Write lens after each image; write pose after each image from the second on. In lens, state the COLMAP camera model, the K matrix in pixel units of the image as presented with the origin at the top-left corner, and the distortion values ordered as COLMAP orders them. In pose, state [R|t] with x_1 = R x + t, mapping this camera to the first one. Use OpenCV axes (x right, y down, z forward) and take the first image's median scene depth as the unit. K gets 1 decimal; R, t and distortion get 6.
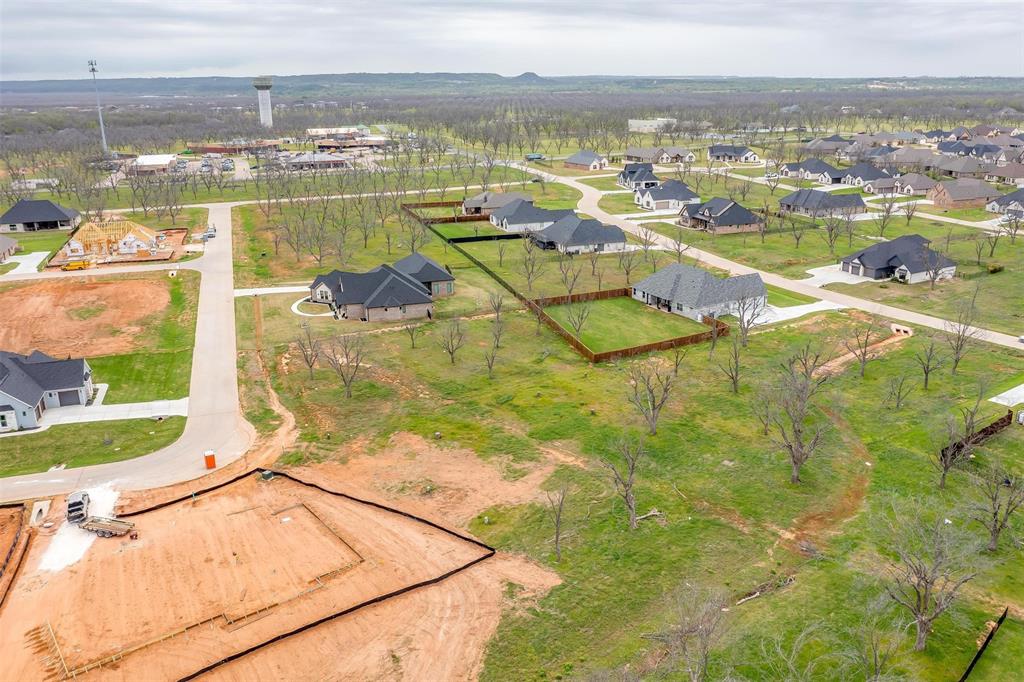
lens RADIAL K [[825.5, 0, 533.3], [0, 825.5, 340.2], [0, 0, 1]] dist [-0.013101, 0.003022]
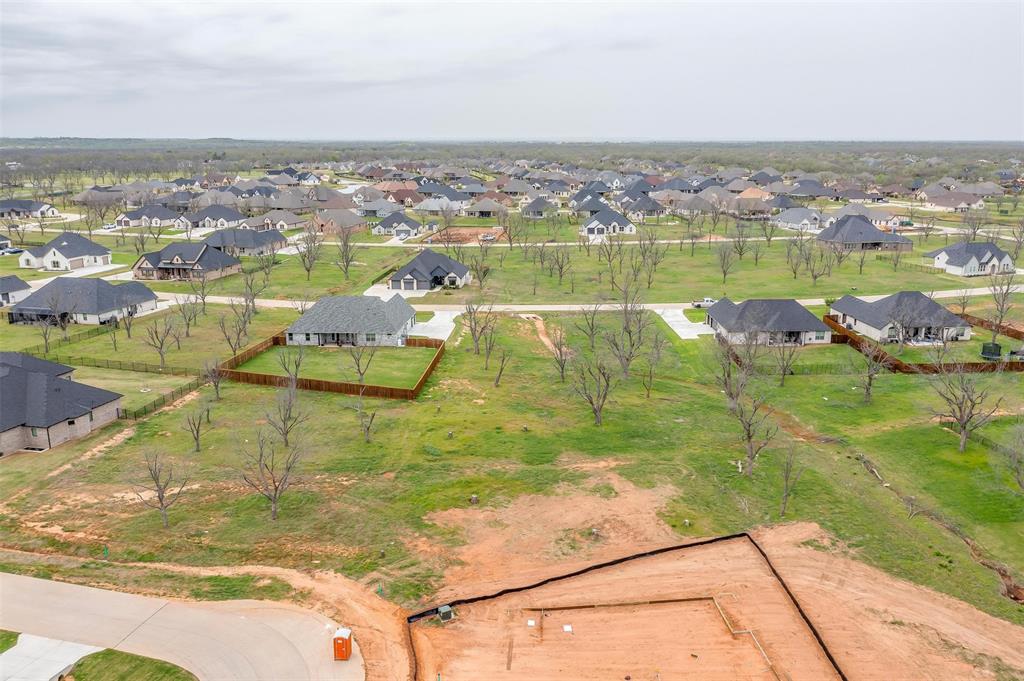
lens RADIAL K [[834.3, 0, 561.9], [0, 834.3, 340.5], [0, 0, 1]] dist [-0.013846, 0.002066]
pose [[0.519694, -0.190376, 0.832871, -0.505031], [0.250010, 0.966071, 0.064822, -0.045346], [-0.816953, 0.174539, 0.549657, 0.322284]]
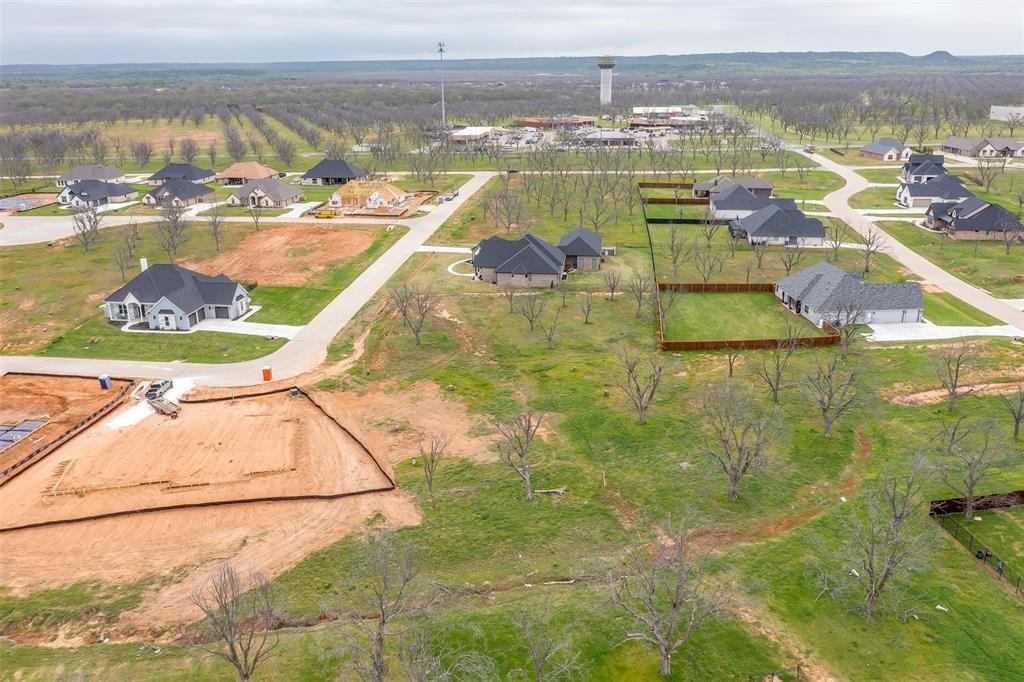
lens RADIAL K [[827.7, 0, 512.0], [0, 827.7, 341.0], [0, 0, 1]] dist [-0.014983, 0.004702]
pose [[0.890872, 0.144207, -0.430756, 0.294794], [-0.134303, 0.989495, 0.053501, -0.010806], [0.433946, 0.010189, 0.900881, 0.034192]]
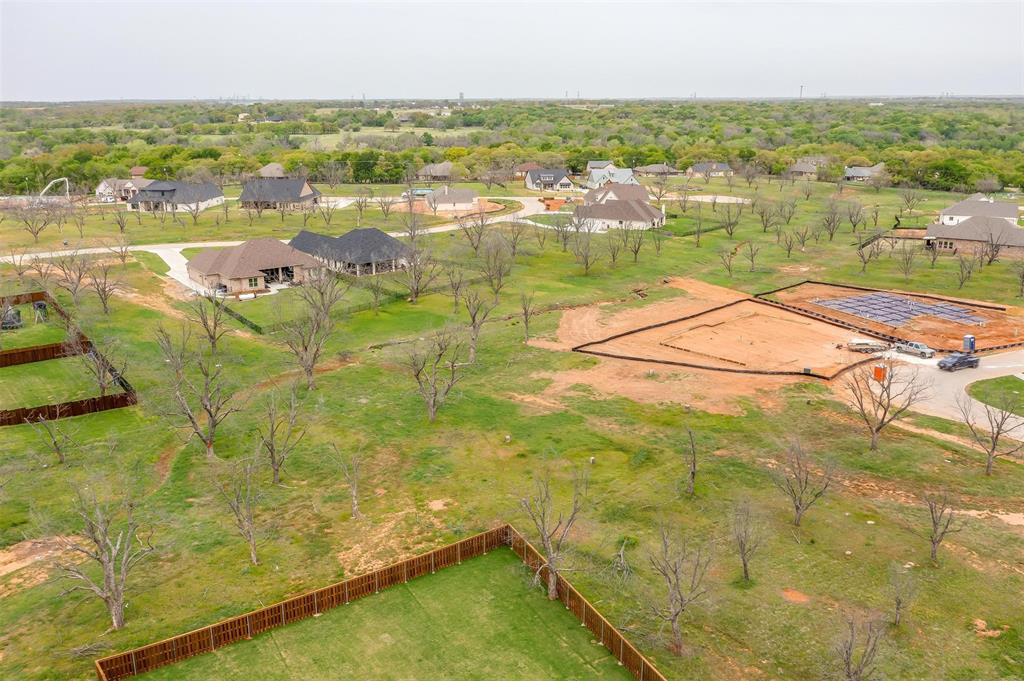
lens RADIAL K [[841.3, 0, 512.0], [0, 841.3, 340.5], [0, 0, 1]] dist [-0.015415, 0.002692]
pose [[-0.995772, 0.035180, -0.084850, 0.095855], [-0.017477, 0.834307, 0.551024, -0.294738], [0.090176, 0.550177, -0.830165, 1.172871]]
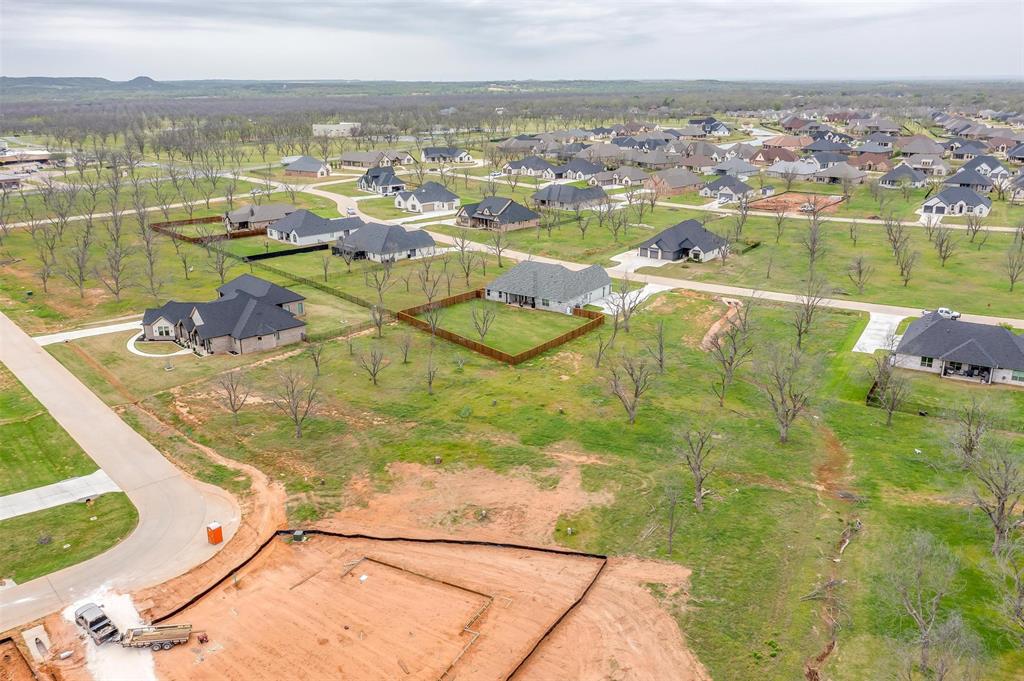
lens RADIAL K [[821.7, 0, 512.0], [0, 821.7, 340.5], [0, 0, 1]] dist [-0.015681, 0.004709]
pose [[0.916917, -0.120152, 0.380560, -0.266755], [0.121134, 0.992404, 0.021467, -0.020806], [-0.380249, 0.026415, 0.924507, 0.067455]]
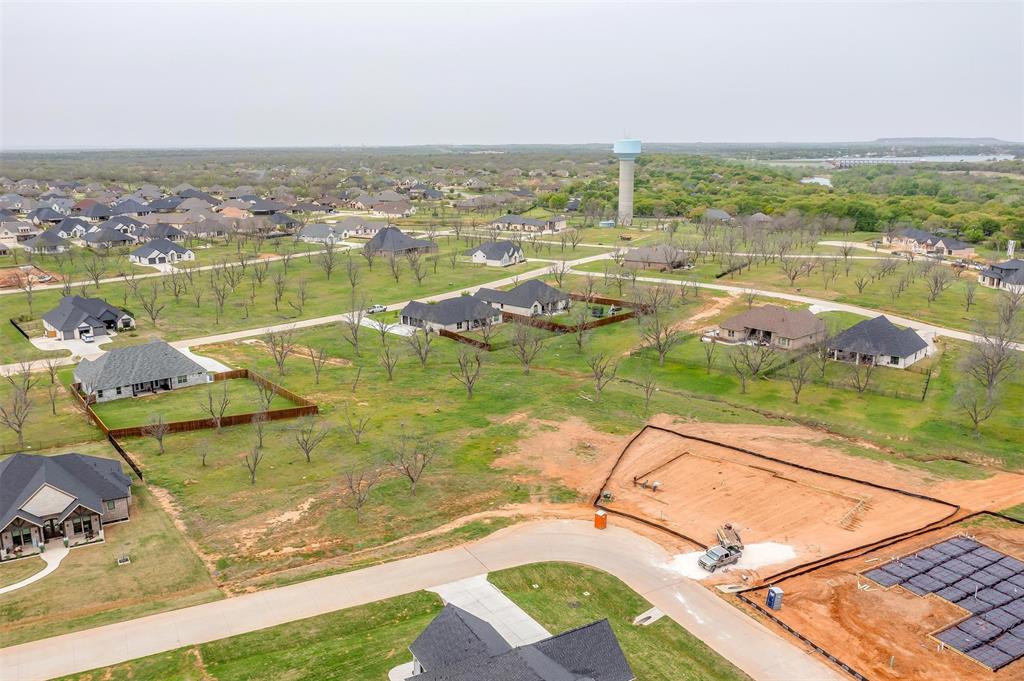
lens RADIAL K [[812.6, 0, 512.0], [0, 812.6, 340.5], [0, 0, 1]] dist [-0.013748, -0.000377]
pose [[-0.173296, -0.220207, 0.959936, -0.827937], [0.300963, 0.916218, 0.264511, -0.225757], [-0.937758, 0.334744, -0.092503, 0.729350]]
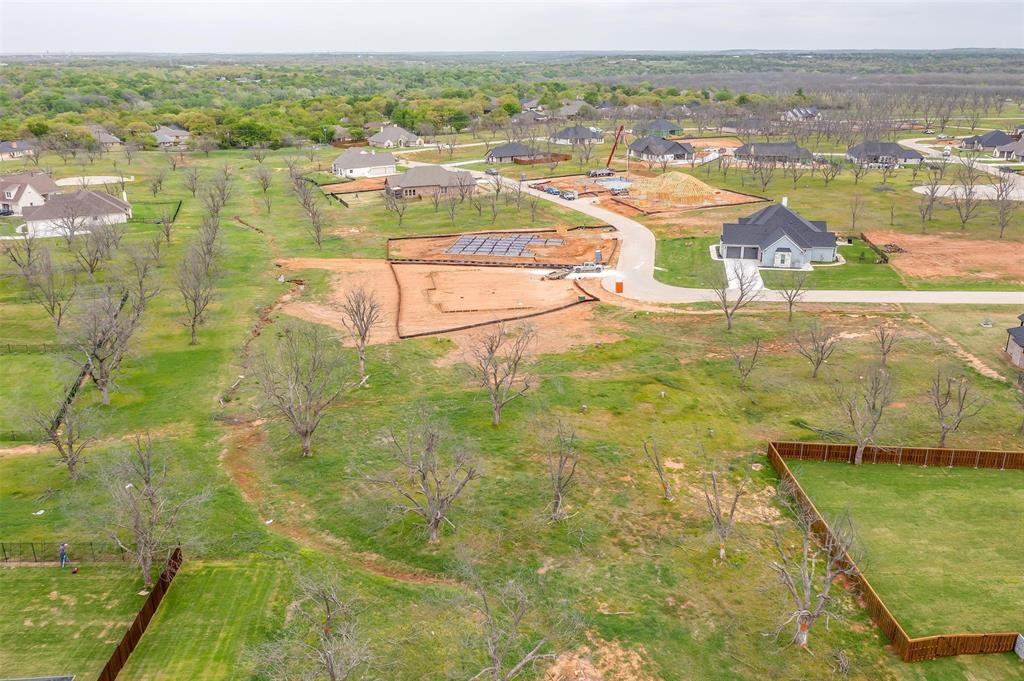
lens RADIAL K [[827.7, 0, 512.0], [0, 827.7, 340.5], [0, 0, 1]] dist [-0.014983, 0.004702]
pose [[-0.492709, 0.293421, -0.819233, 0.553068], [-0.255361, 0.851235, 0.458465, -0.236763], [0.831883, 0.435089, -0.344482, 0.889765]]
